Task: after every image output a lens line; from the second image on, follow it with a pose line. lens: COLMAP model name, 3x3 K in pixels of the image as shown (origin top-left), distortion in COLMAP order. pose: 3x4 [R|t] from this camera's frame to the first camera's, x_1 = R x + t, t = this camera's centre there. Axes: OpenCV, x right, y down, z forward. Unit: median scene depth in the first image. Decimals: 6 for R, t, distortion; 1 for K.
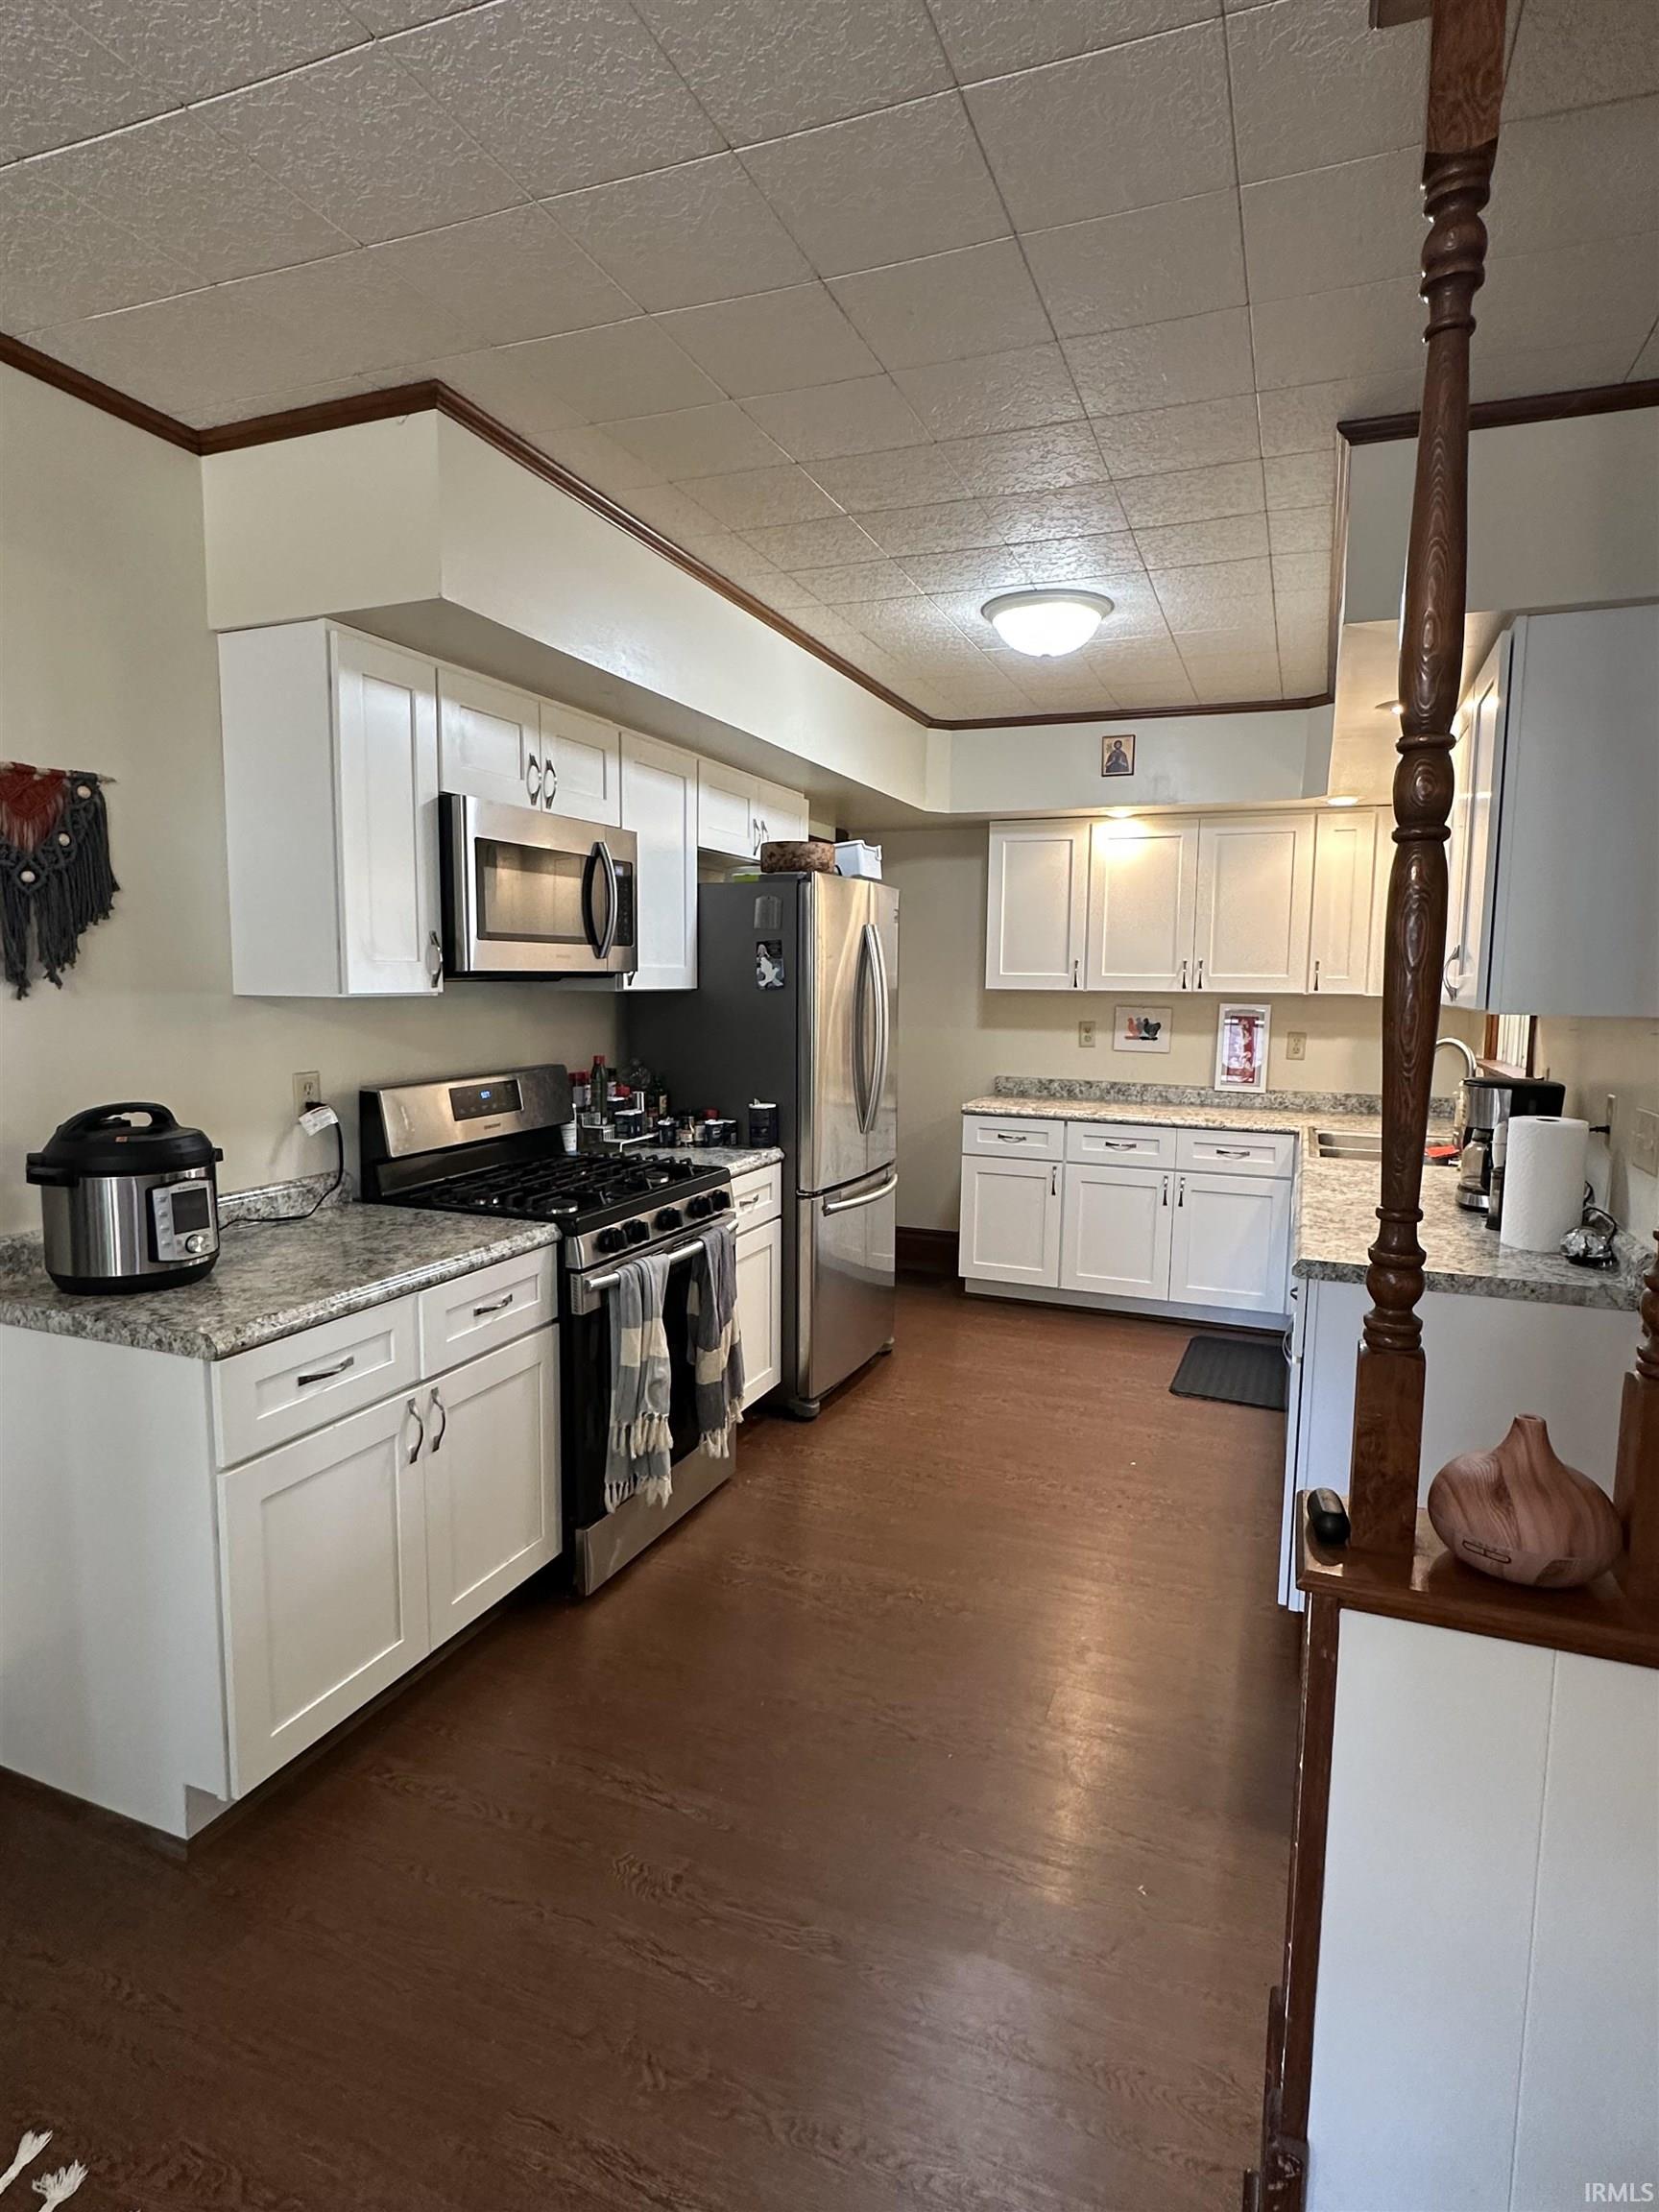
lens RADIAL K [[1184.1, 0, 829.4], [0, 1184.1, 1105.3], [0, 0, 1]] dist [-0.000213, 0.000927]
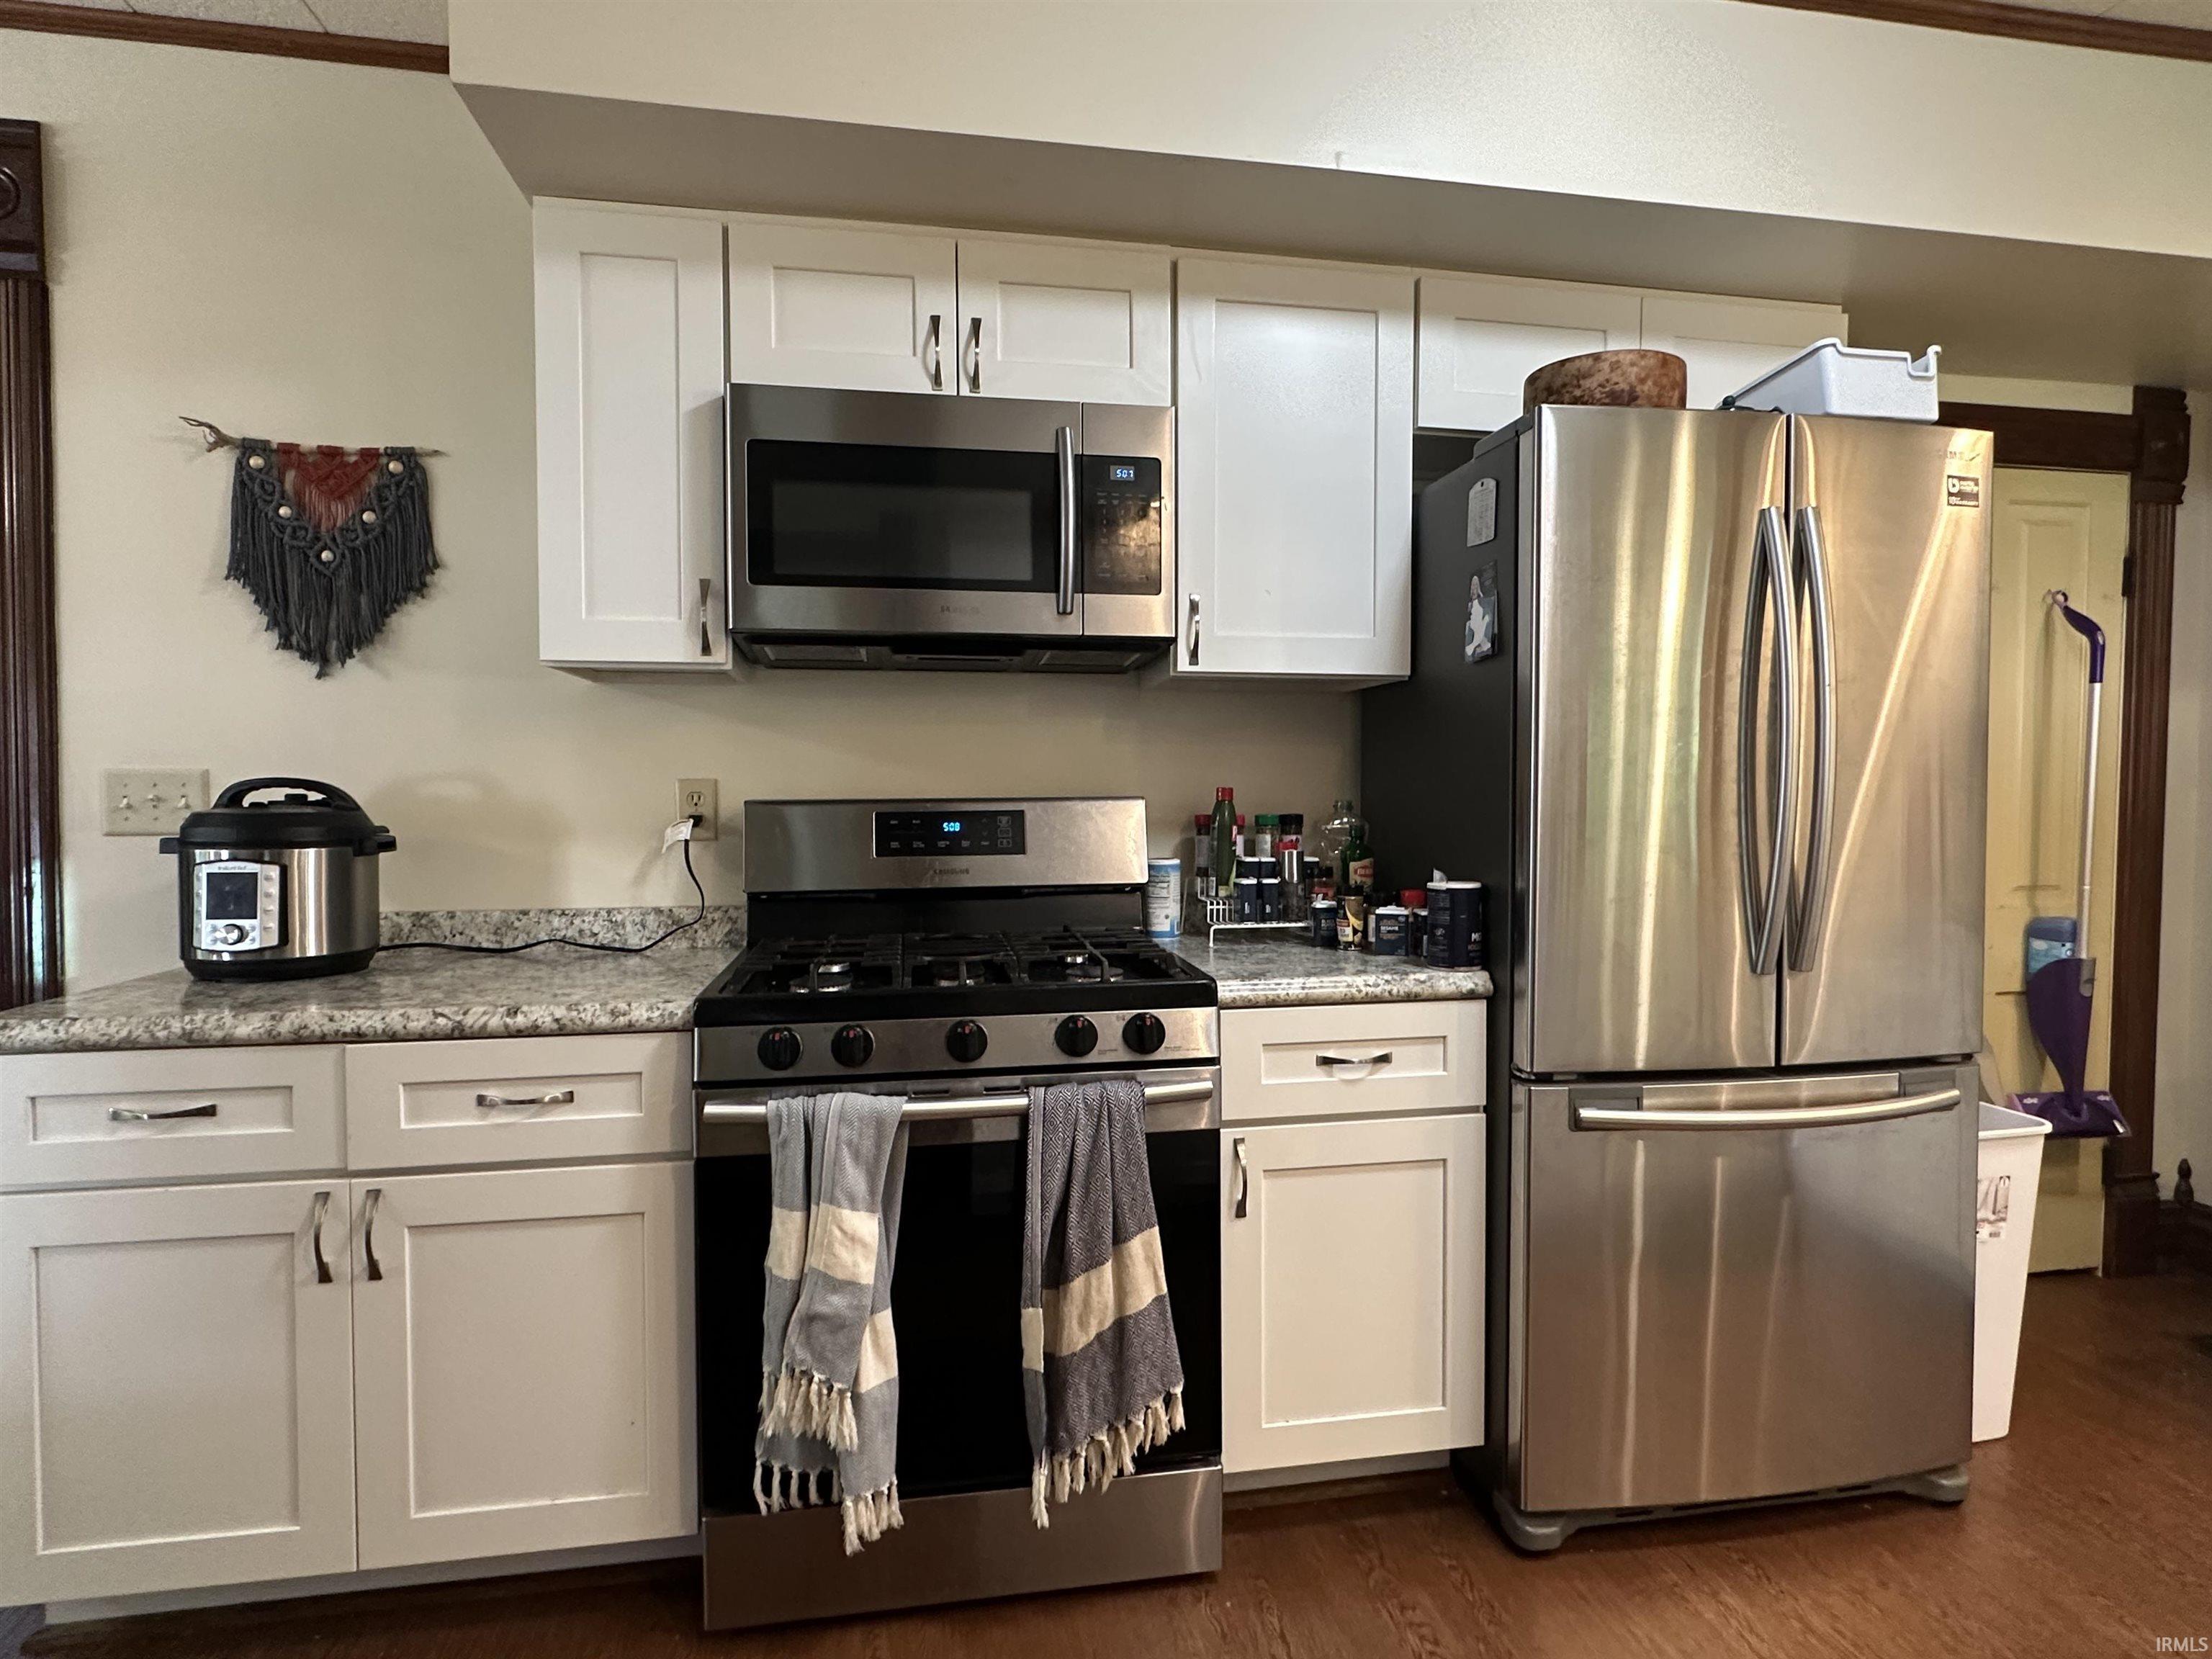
lens RADIAL K [[1184.1, 0, 1101.9], [0, 1184.1, 827.0], [0, 0, 1]] dist [-0.000213, 0.000927]
pose [[0.530198, 0.017623, -0.847691, 0.434102], [-0.088064, 0.995521, -0.034384, 0.009596], [0.843288, 0.092881, 0.529375, 0.863628]]
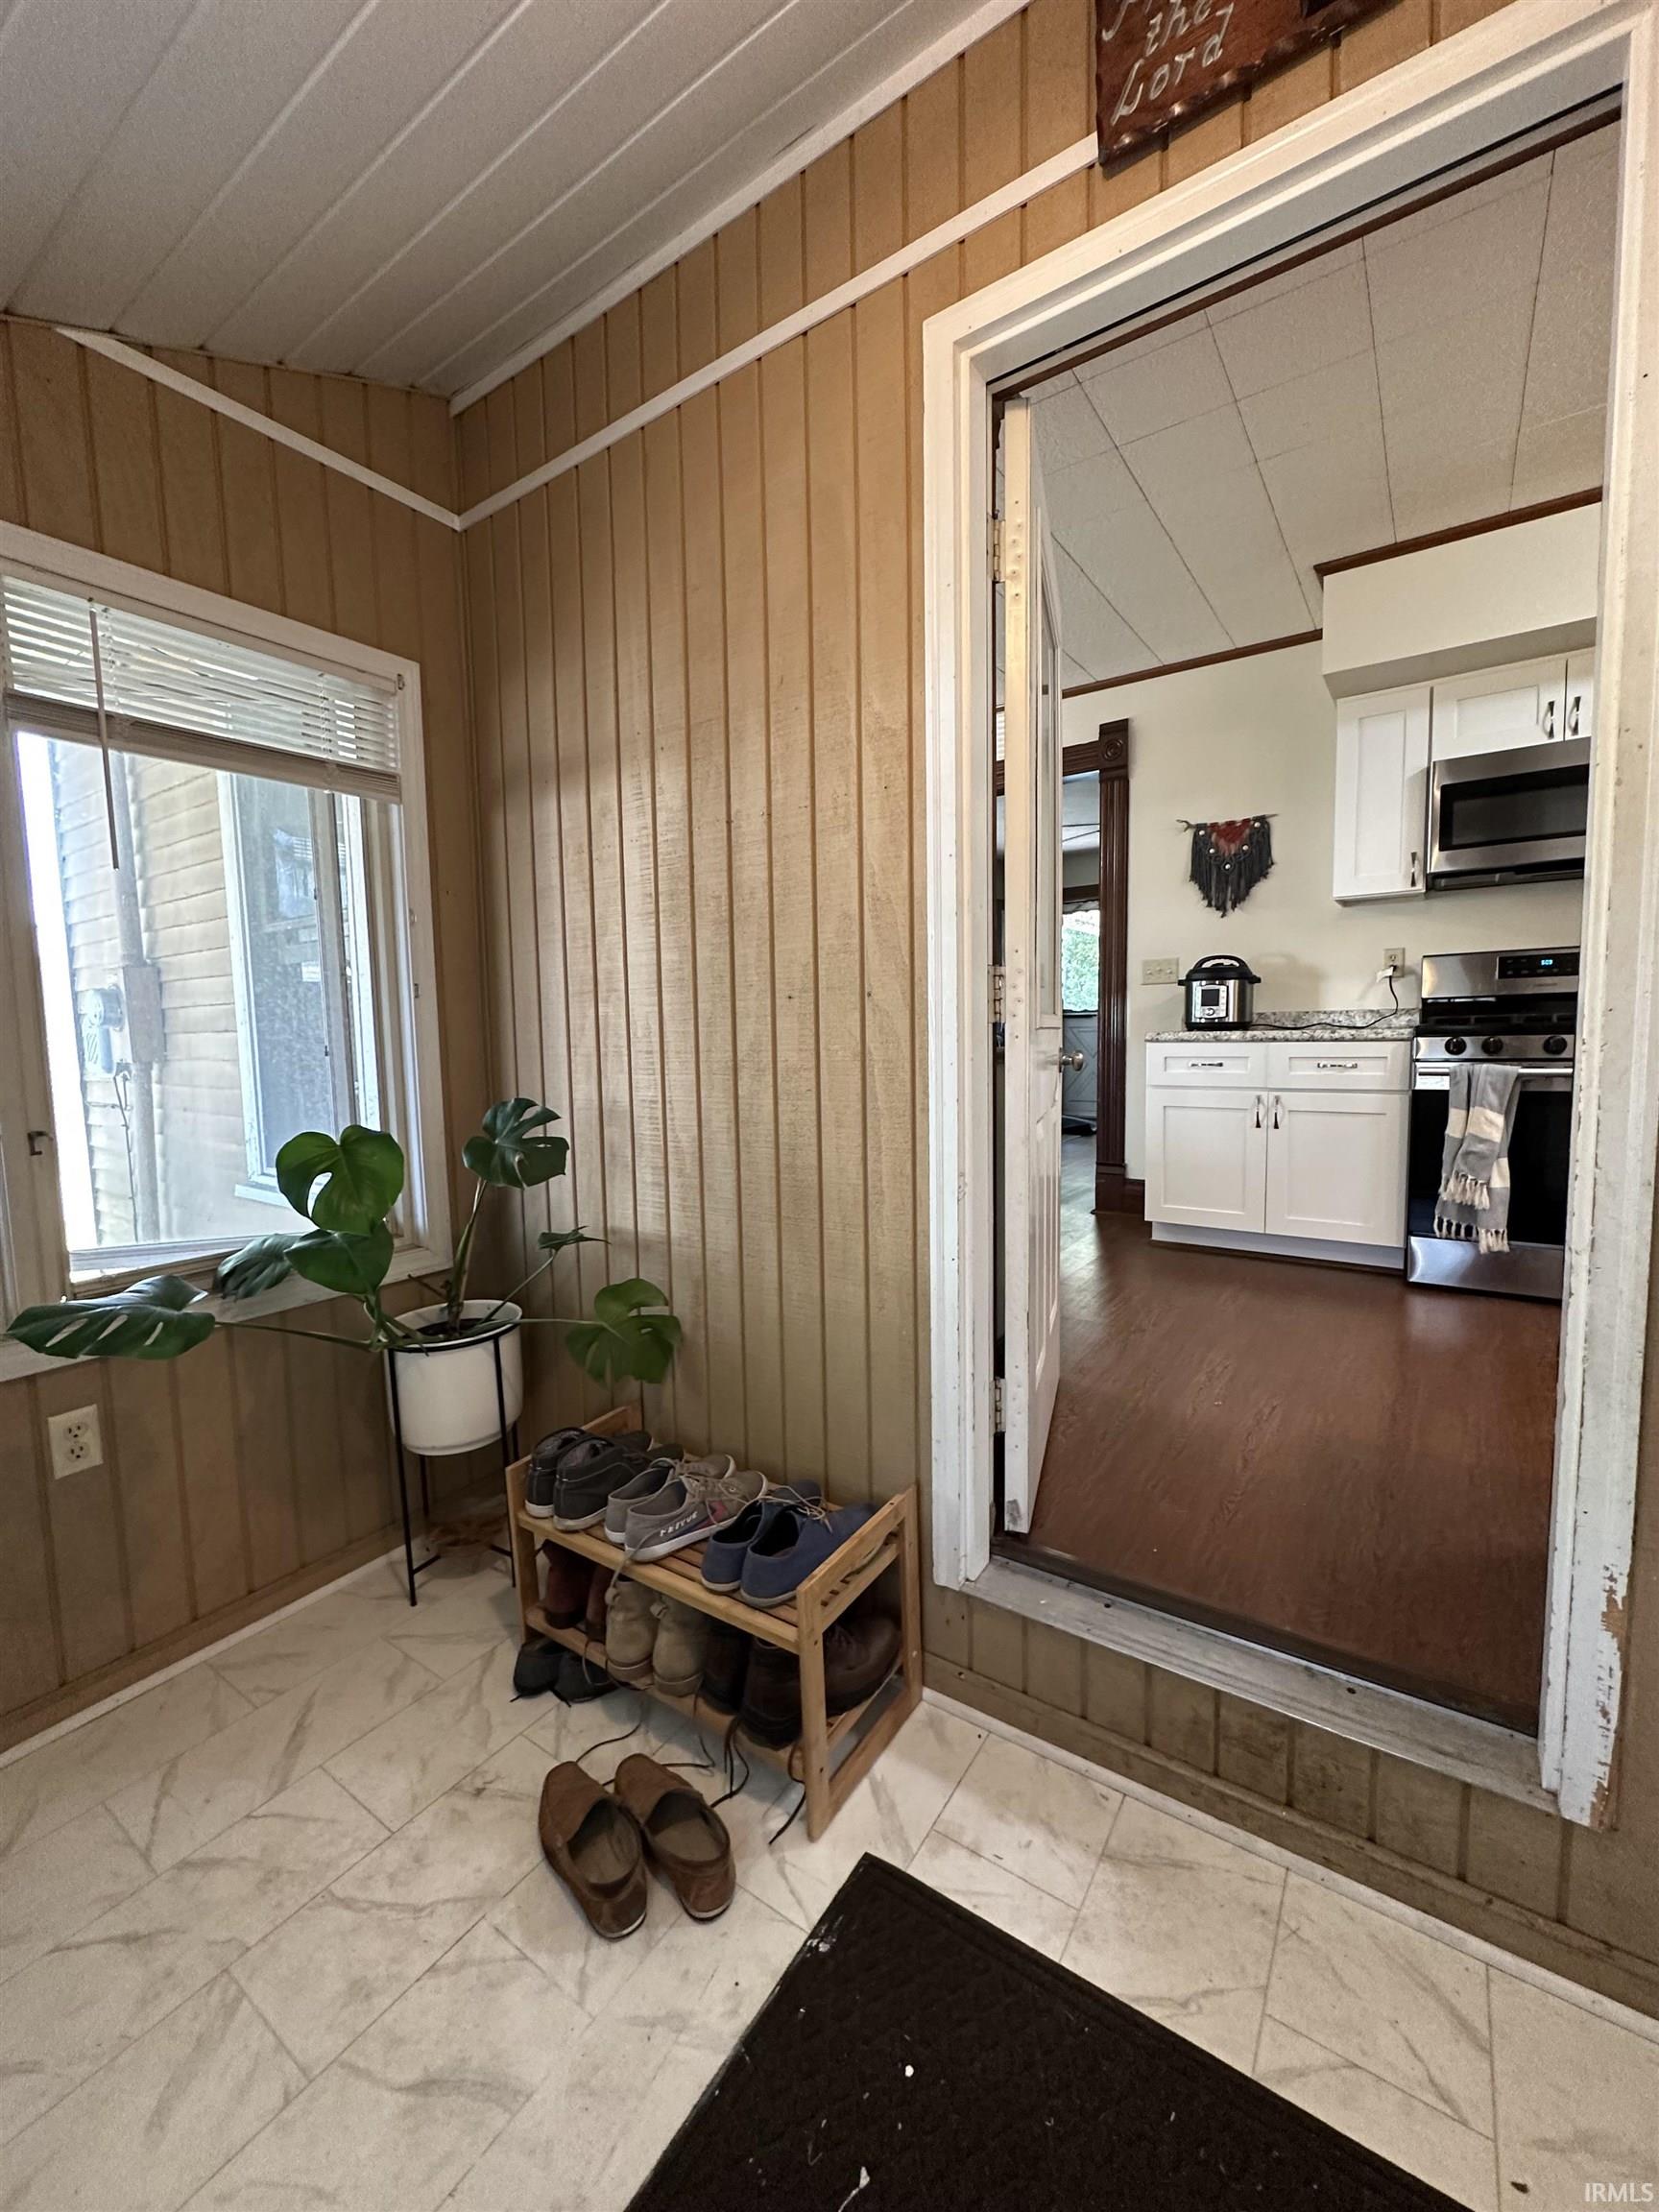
lens RADIAL K [[888.4, 0, 823.3], [0, 888.4, 1108.3], [0, 0, 1]] dist [-0.001614, -0.000182]
pose [[-0.223015, 0.082834, -0.971289, 1.113266], [-0.087206, 0.990693, 0.104512, 0.152801], [0.970906, 0.108010, -0.213716, 0.523720]]
